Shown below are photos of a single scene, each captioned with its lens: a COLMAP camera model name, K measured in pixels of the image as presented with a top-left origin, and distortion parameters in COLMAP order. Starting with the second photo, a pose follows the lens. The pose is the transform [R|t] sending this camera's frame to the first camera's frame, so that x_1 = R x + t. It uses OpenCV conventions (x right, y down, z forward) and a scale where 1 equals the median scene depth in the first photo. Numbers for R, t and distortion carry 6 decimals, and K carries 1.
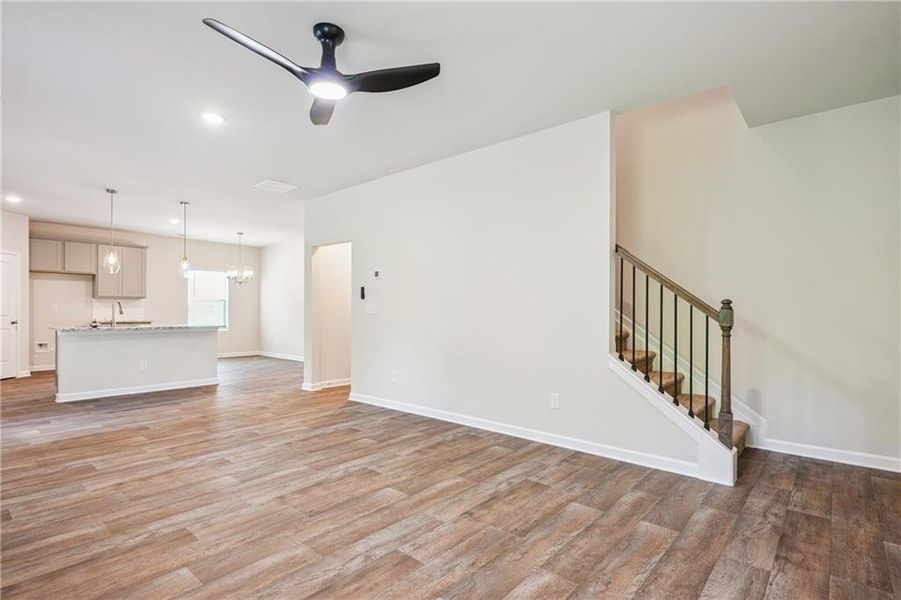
lens RADIAL K [[437.0, 0, 455.0], [0, 437.0, 292.8], [0, 0, 1]] dist [-0.001101, -0.001392]
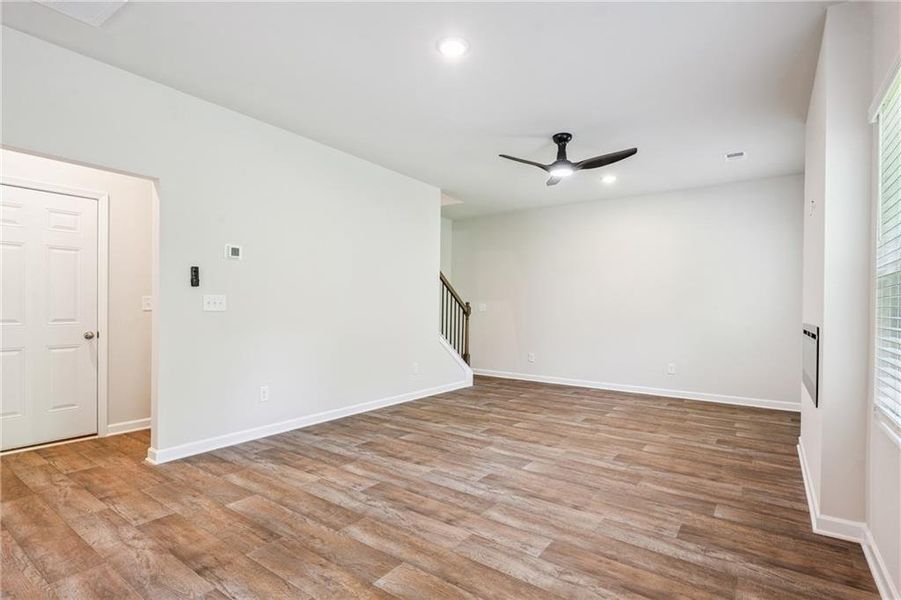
lens RADIAL K [[447.3, 0, 442.0], [0, 447.3, 307.9], [0, 0, 1]] dist [0.004162, -0.000756]
pose [[-0.068659, -0.006801, 0.997617, -1.505866], [-0.049057, 0.998790, 0.003433, 0.045144], [-0.996433, -0.048705, -0.068910, 1.238615]]
